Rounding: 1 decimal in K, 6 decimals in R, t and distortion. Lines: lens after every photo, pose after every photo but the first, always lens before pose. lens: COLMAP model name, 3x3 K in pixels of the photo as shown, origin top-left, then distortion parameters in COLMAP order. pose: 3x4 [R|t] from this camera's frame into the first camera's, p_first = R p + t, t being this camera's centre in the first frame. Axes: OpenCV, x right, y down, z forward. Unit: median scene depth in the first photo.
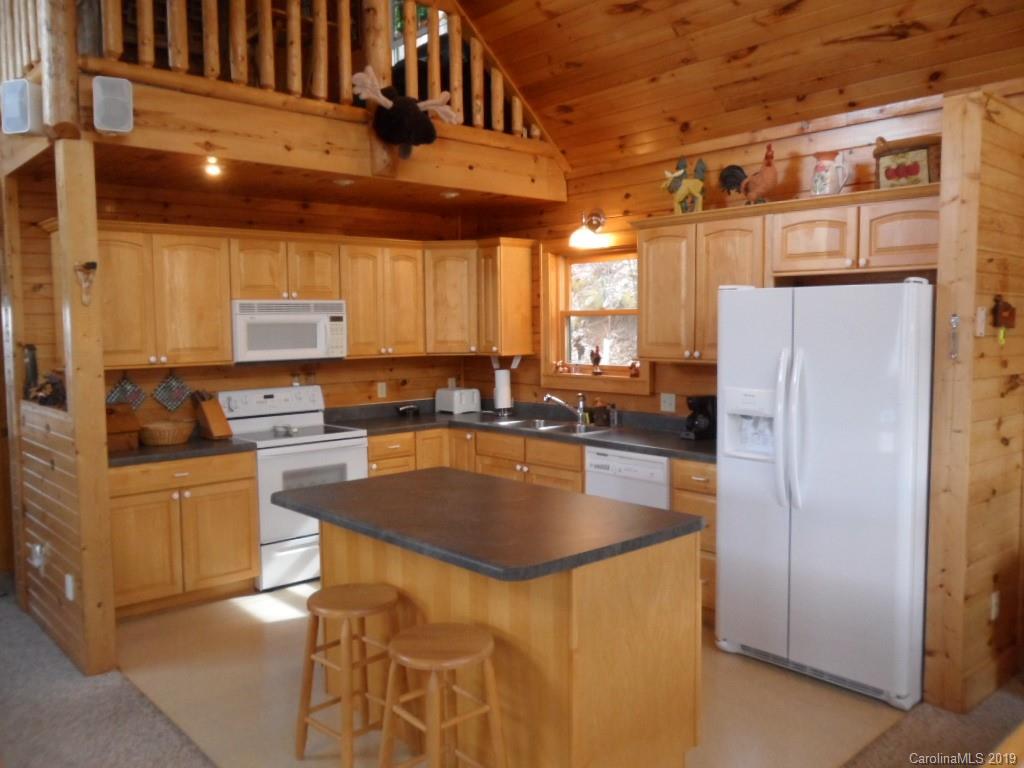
lens RADIAL K [[829.9, 0, 516.7], [0, 829.9, 380.2], [0, 0, 1]] dist [-0.038920, 0.034138]
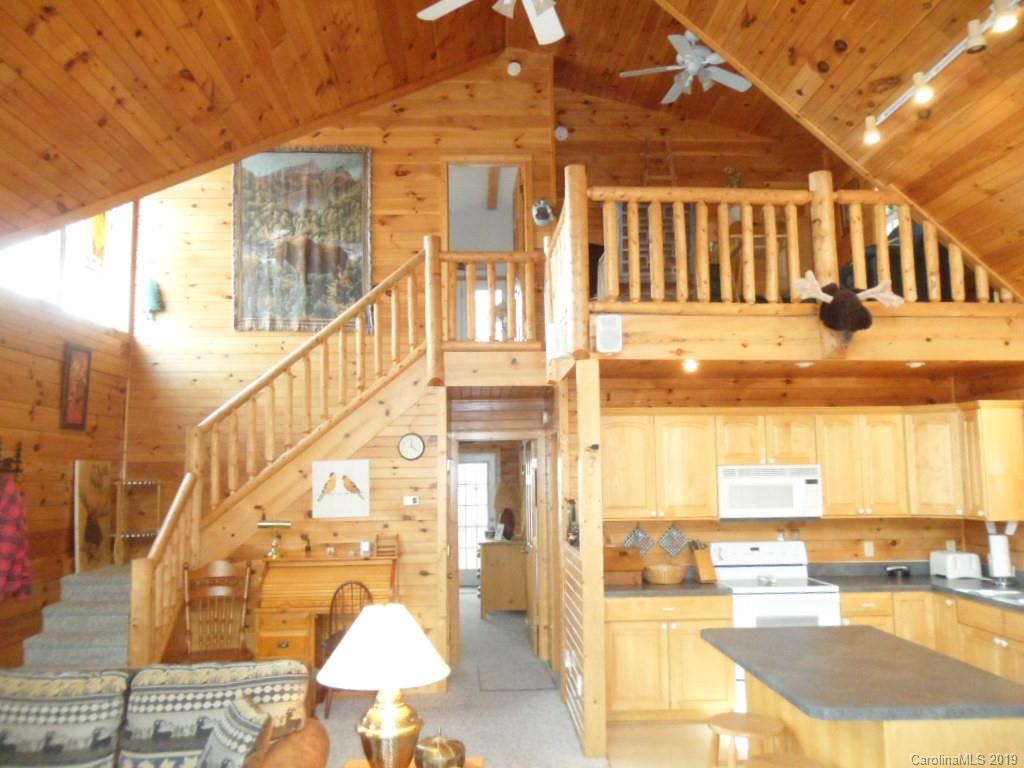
lens RADIAL K [[829.9, 0, 505.2], [0, 829.9, 382.4], [0, 0, 1]] dist [-0.038920, 0.034138]
pose [[0.762970, -0.064562, -0.643202, 0.200094], [-0.046525, 0.986935, -0.154253, -0.016532], [0.644758, 0.147615, 0.749998, -0.121665]]
